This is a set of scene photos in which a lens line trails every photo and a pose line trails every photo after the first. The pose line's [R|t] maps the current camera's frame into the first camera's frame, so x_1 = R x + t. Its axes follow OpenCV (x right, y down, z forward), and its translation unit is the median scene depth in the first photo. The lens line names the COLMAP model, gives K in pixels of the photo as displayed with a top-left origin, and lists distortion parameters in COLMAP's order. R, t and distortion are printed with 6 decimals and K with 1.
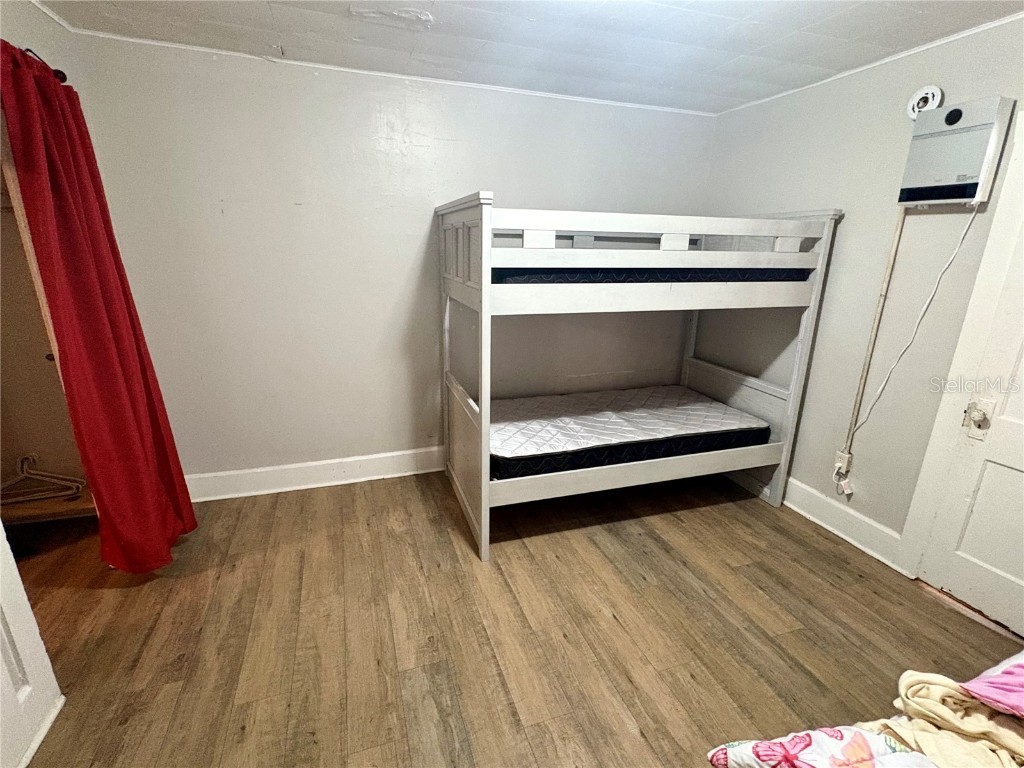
lens RADIAL K [[485.0, 0, 510.4], [0, 485.0, 384.3], [0, 0, 1]] dist [0.000814, 0.000433]
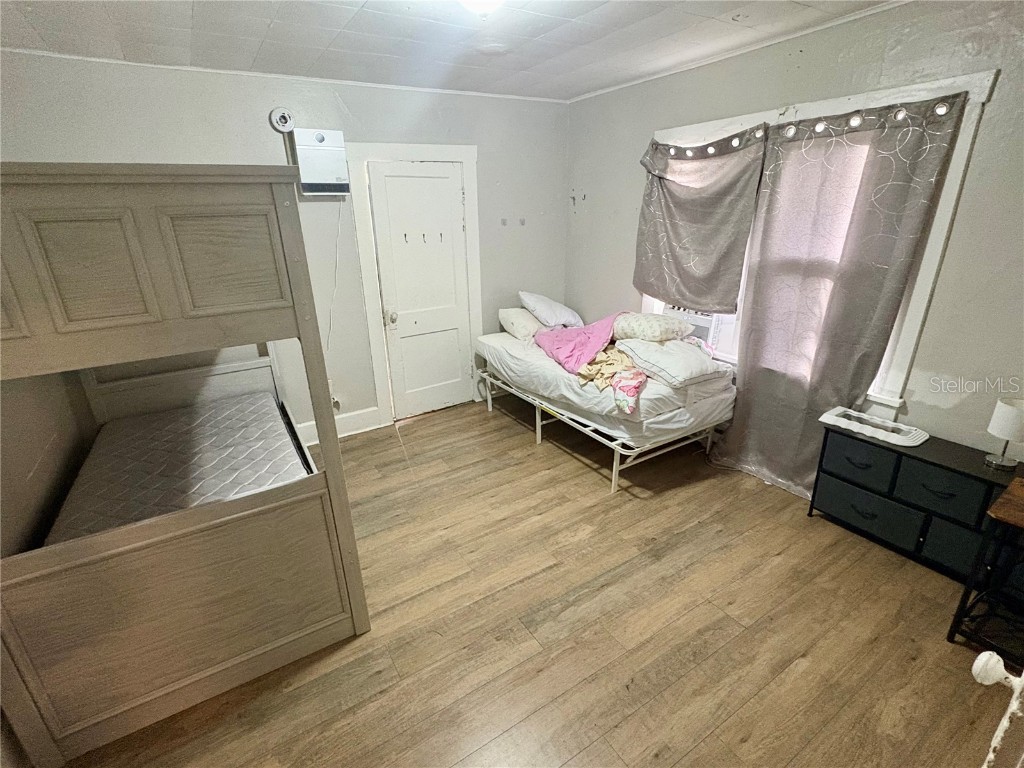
lens RADIAL K [[485.0, 0, 511.4], [0, 485.0, 388.2], [0, 0, 1]] dist [0.000814, 0.000433]
pose [[-0.228314, -0.340498, 0.912104, -0.870263], [0.301185, 0.866191, 0.398749, -0.290465], [-0.925829, 0.365752, -0.095210, 0.861582]]
